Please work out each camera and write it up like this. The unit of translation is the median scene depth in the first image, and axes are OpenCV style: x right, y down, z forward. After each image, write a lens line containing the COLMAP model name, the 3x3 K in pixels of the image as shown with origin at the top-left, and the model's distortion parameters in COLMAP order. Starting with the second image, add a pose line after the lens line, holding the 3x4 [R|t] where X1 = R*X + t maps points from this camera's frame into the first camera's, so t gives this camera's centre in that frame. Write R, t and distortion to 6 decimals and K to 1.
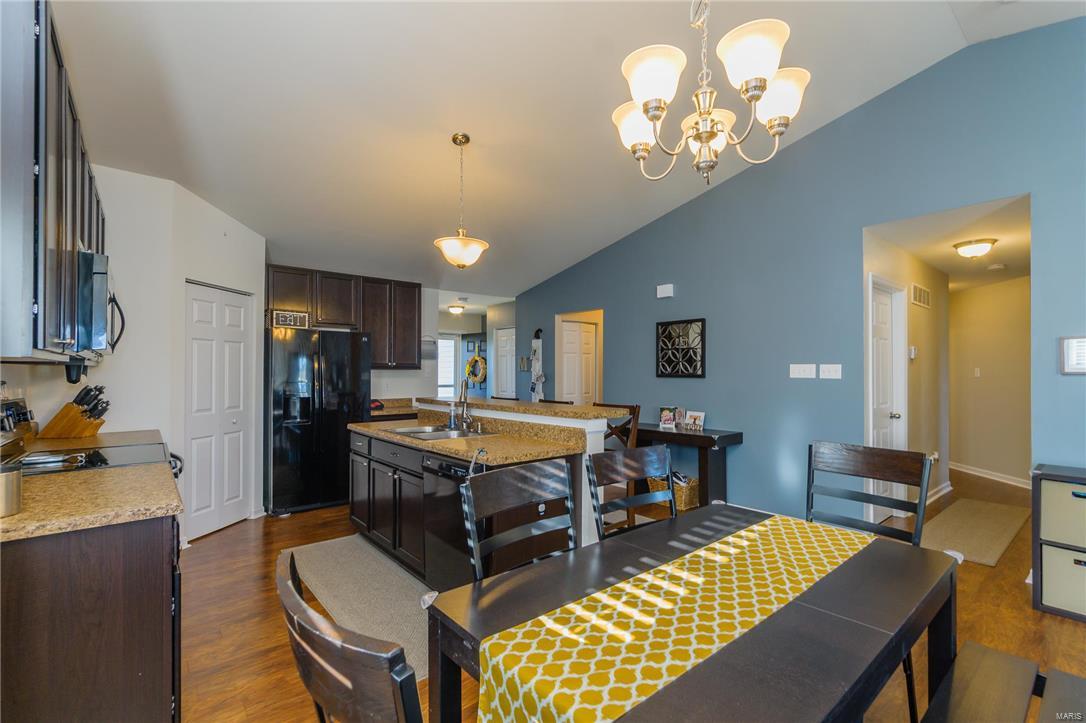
lens RADIAL K [[482.0, 0, 558.9], [0, 482.0, 372.2], [0, 0, 1]] dist [-0.002014, 0.000196]
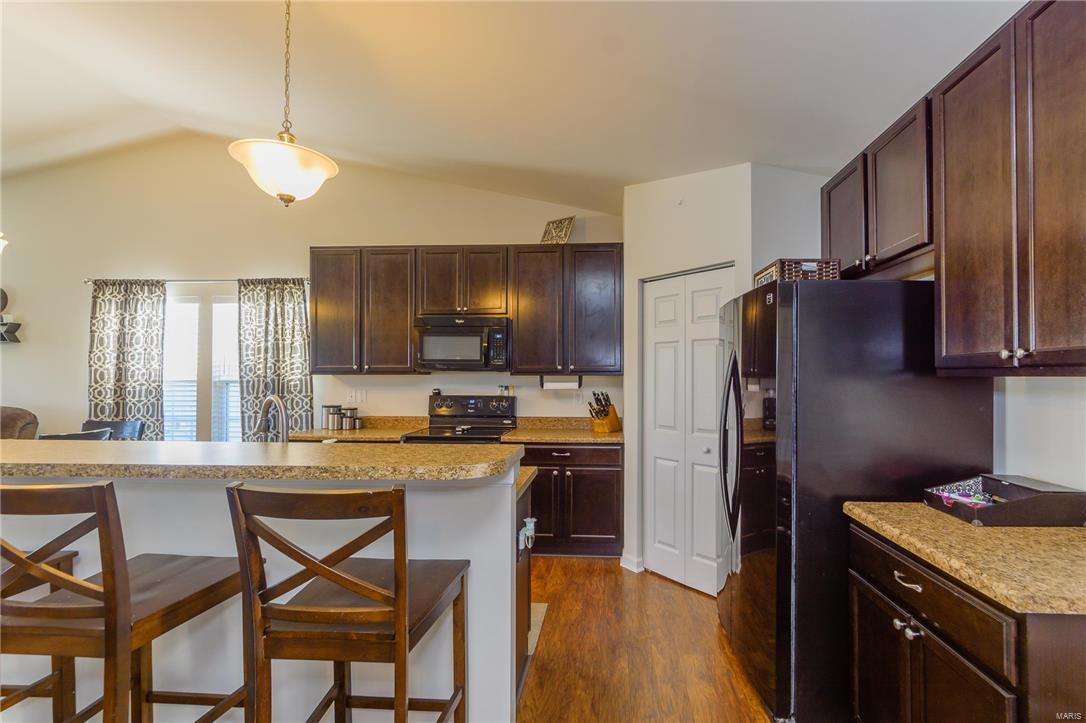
lens RADIAL K [[491.4, 0, 592.8], [0, 491.4, 370.8], [0, 0, 1]] dist [0.001729, 0.000370]
pose [[-0.682383, -0.010229, -0.730924, -0.021285], [-0.001434, 0.999919, -0.012655, -0.006712], [0.730994, -0.007587, -0.682342, 1.229231]]
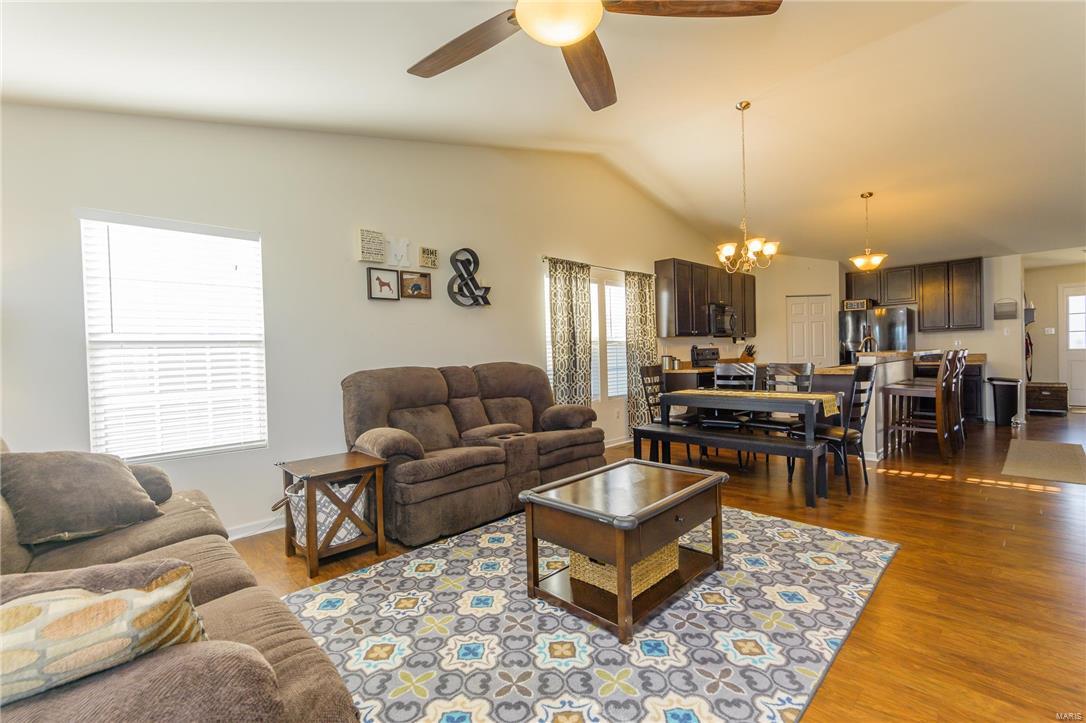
lens RADIAL K [[473.0, 0, 548.0], [0, 473.0, 362.9], [0, 0, 1]] dist [-0.001239, 0.000641]
pose [[0.065424, 0.017343, -0.997707, 1.018736], [0.029298, 0.999385, 0.019293, 0.029443], [0.997427, -0.030493, 0.064876, -0.176655]]
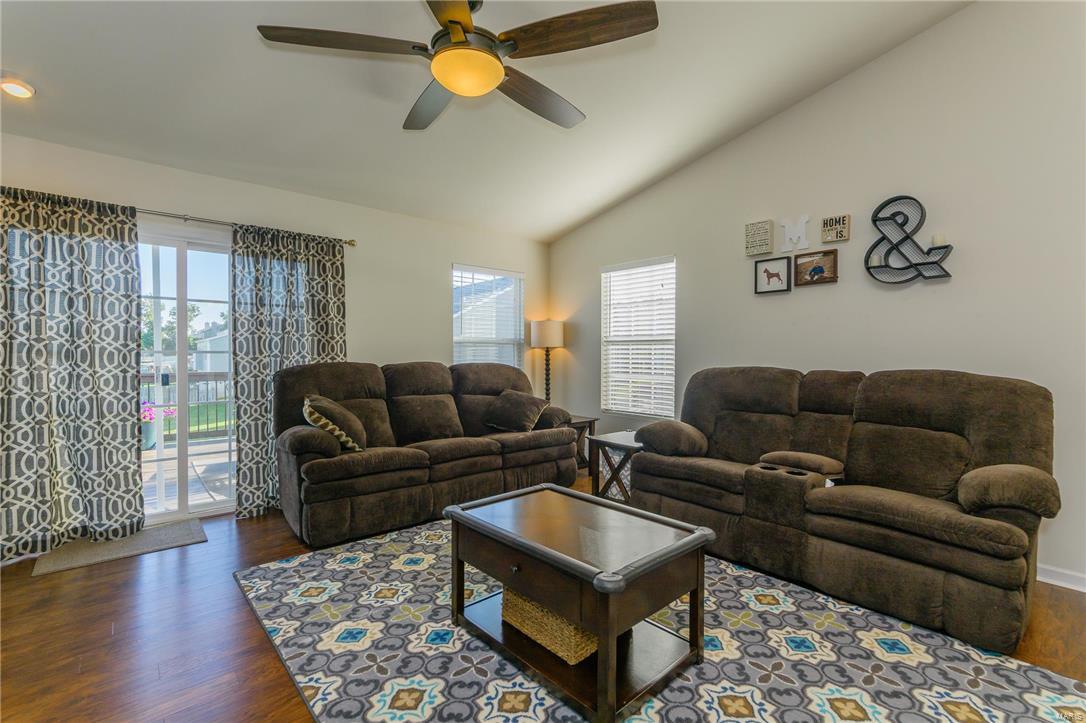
lens RADIAL K [[480.7, 0, 546.6], [0, 480.7, 357.5], [0, 0, 1]] dist [-0.002589, -0.000077]
pose [[-0.999832, -0.005920, -0.017337, 0.551225], [-0.006011, 0.999969, 0.005179, 0.028837], [0.017306, 0.005282, -0.999836, 0.351644]]
